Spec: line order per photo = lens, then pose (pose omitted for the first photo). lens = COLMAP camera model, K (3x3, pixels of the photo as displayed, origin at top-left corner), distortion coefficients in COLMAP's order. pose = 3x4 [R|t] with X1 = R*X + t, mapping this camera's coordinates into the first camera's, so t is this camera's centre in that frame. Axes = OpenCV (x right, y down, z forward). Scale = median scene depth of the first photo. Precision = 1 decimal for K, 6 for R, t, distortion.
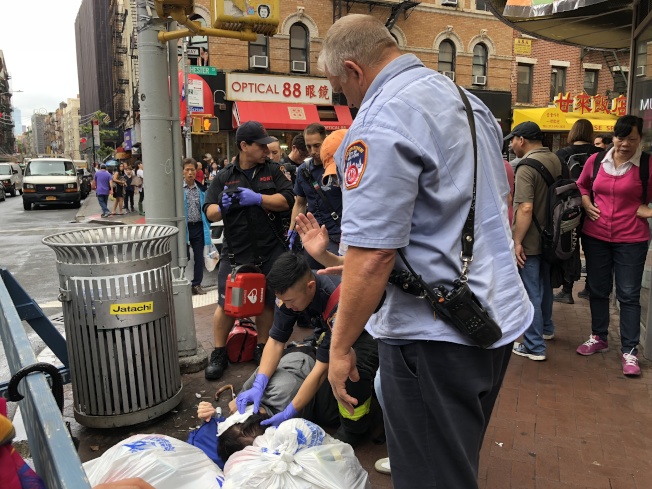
lens RADIAL K [[536.1, 0, 329.6], [0, 536.1, 242.1], [0, 0, 1]] dist [0.026873, -0.019410]
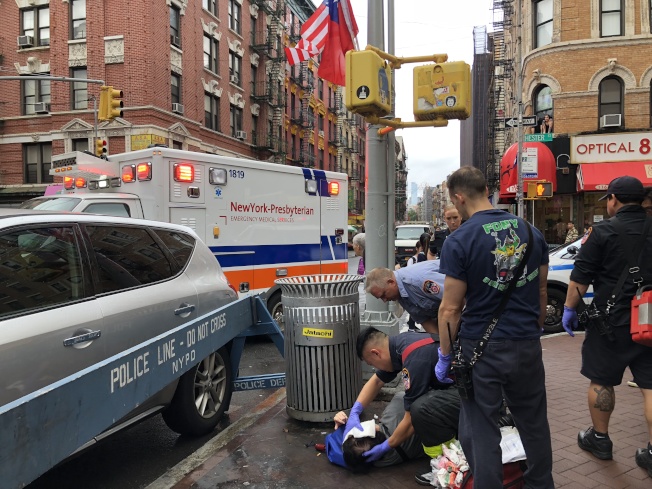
lens RADIAL K [[536.1, 0, 328.1], [0, 536.1, 243.1], [0, 0, 1]] dist [0.026873, -0.019410]
pose [[0.780043, 0.010645, -0.625635, 0.077158], [-0.084574, 0.992474, -0.088560, 0.002331], [0.619984, 0.121993, 0.775073, -0.010313]]
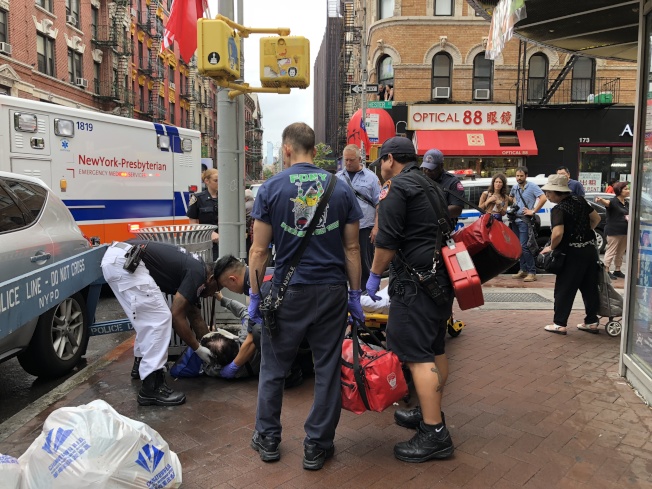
lens RADIAL K [[536.1, 0, 328.6], [0, 536.1, 236.8], [0, 0, 1]] dist [0.026873, -0.019410]
pose [[0.917773, 0.041988, -0.394880, 0.095864], [-0.064956, 0.996874, -0.044970, 0.007925], [0.391758, 0.066922, 0.917631, -0.034413]]
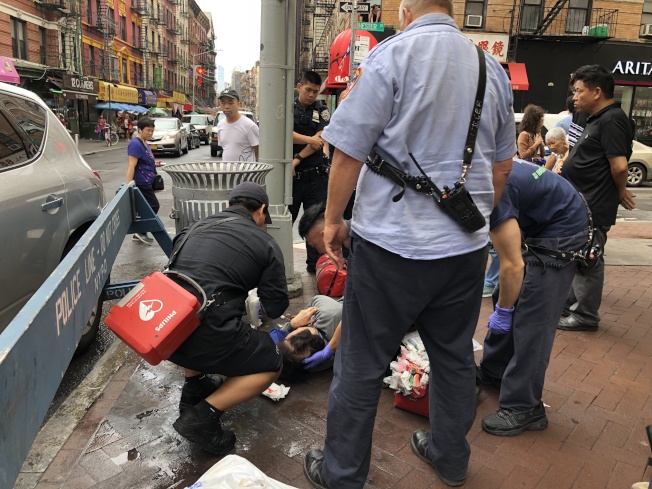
lens RADIAL K [[536.1, 0, 322.6], [0, 536.1, 241.3], [0, 0, 1]] dist [0.026873, -0.019410]
pose [[0.944224, 0.109007, -0.310738, 0.030430], [-0.087552, 0.992761, 0.082221, 0.004921], [0.317452, -0.050430, 0.946933, -0.005536]]
